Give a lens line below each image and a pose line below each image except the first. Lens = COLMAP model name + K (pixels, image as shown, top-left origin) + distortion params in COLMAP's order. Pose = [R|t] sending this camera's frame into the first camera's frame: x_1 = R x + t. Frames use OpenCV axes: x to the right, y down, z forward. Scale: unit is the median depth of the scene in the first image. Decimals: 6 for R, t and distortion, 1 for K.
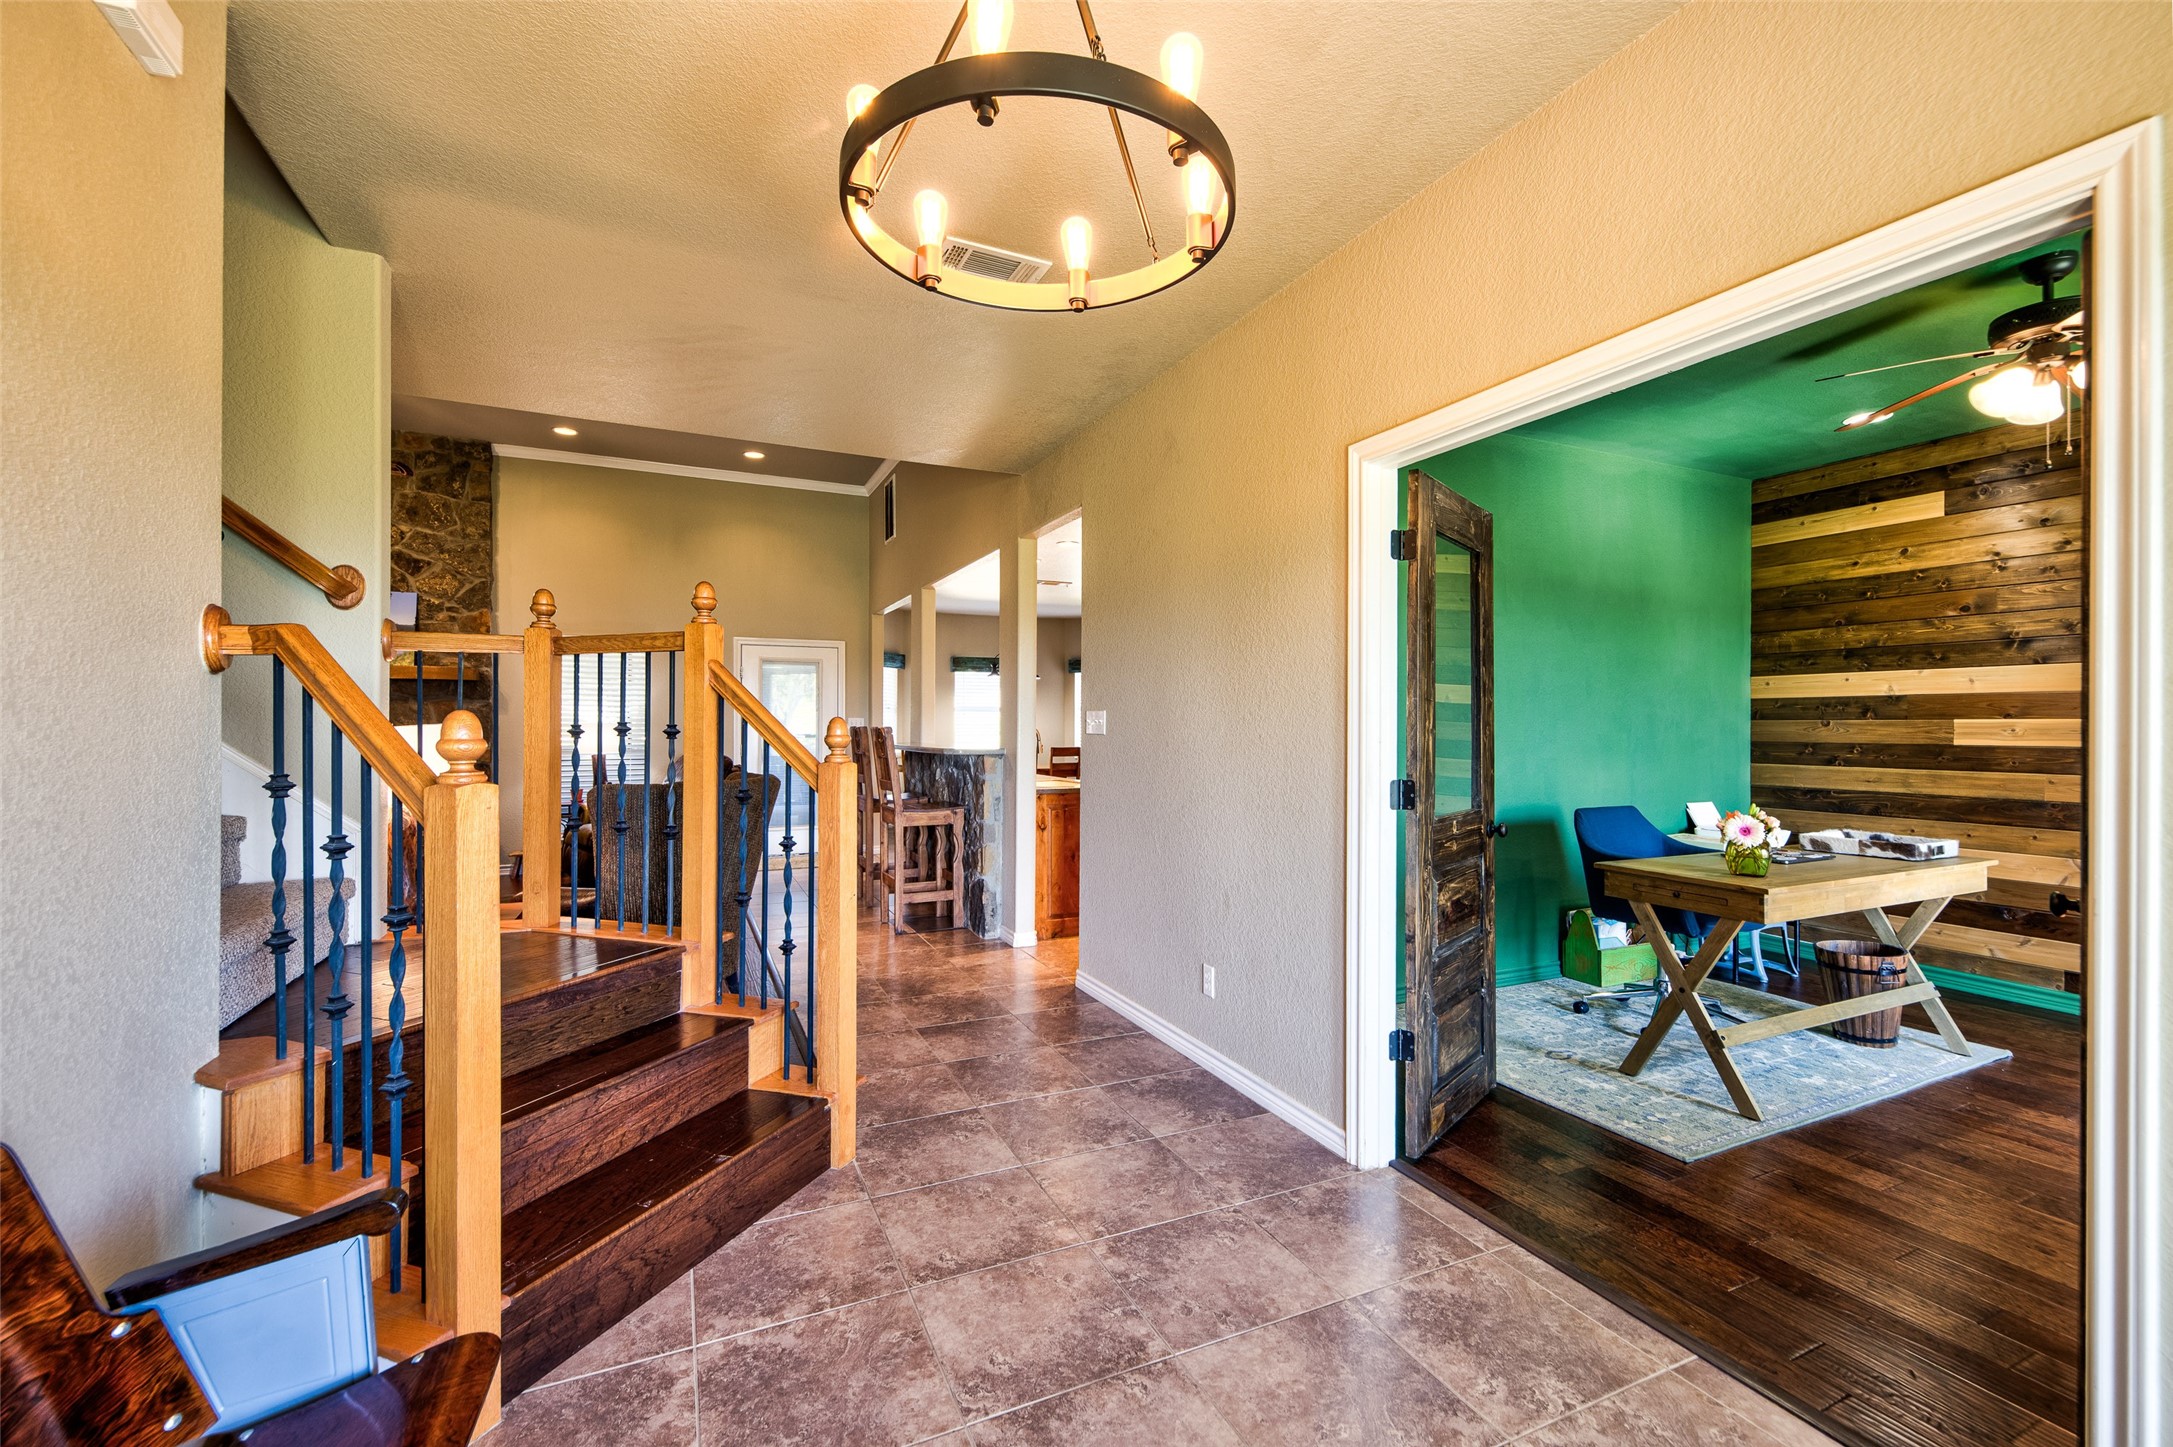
lens RADIAL K [[901.9, 0, 1120.1], [0, 901.9, 743.2], [0, 0, 1]] dist [0.017985, -0.000131]
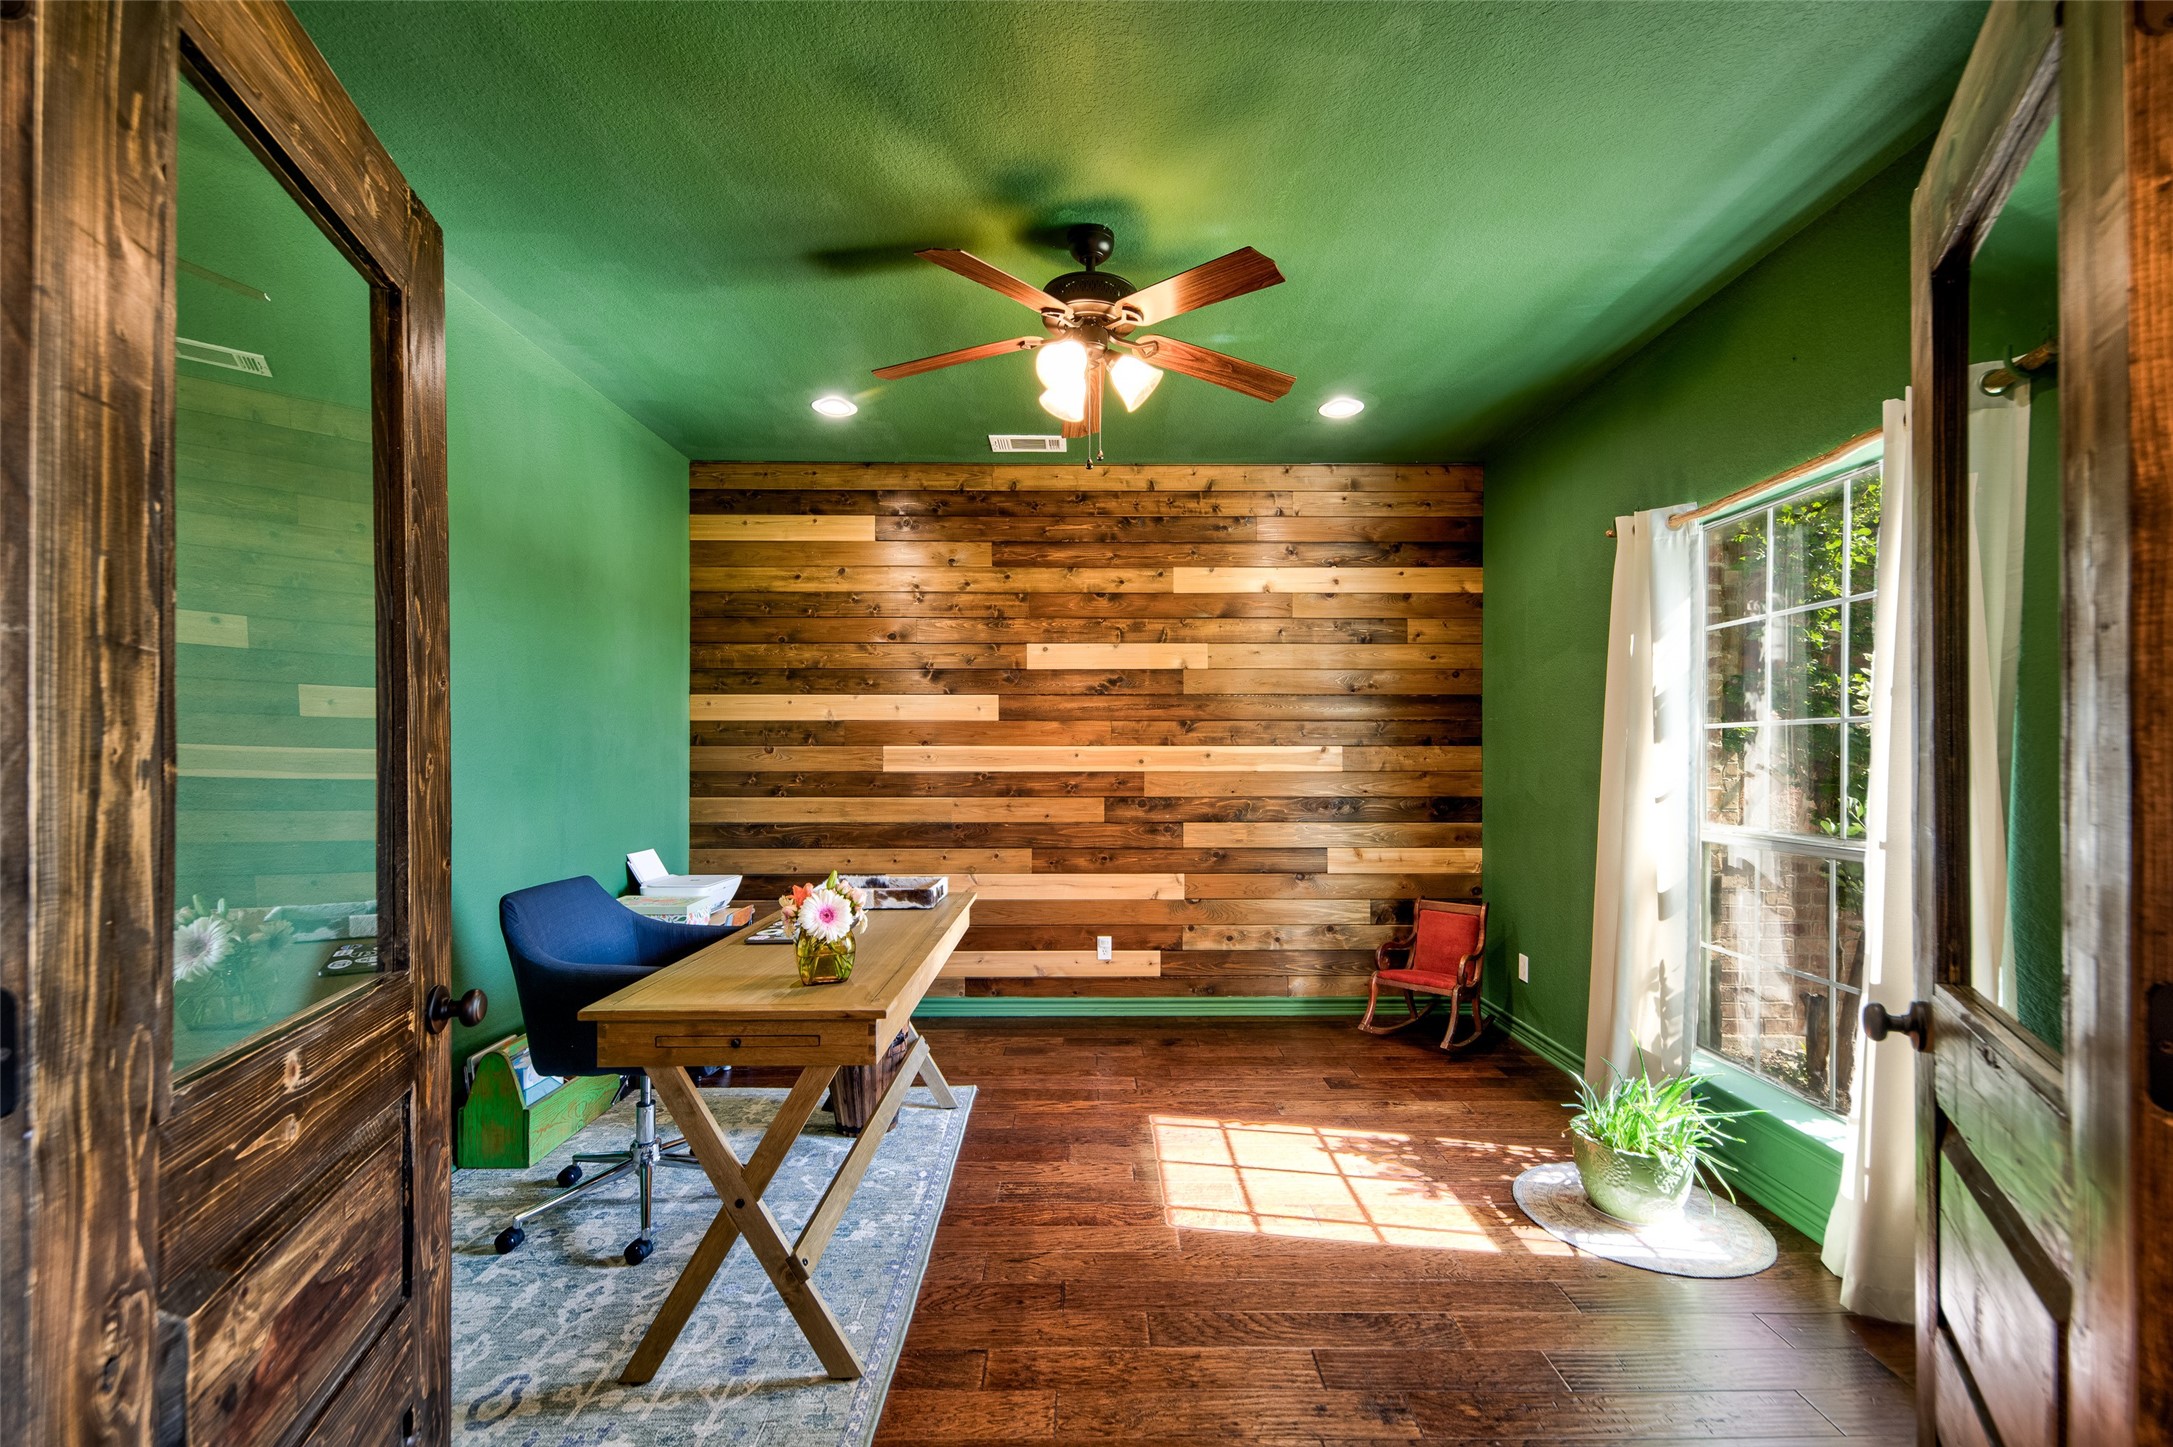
lens RADIAL K [[901.9, 0, 1120.1], [0, 901.9, 743.2], [0, 0, 1]] dist [0.017985, -0.000131]
pose [[0.422484, 0.008731, 0.906328, 0.120832], [0.019354, 0.999639, -0.018651, -0.005564], [-0.906164, 0.025421, 0.422163, 0.335481]]
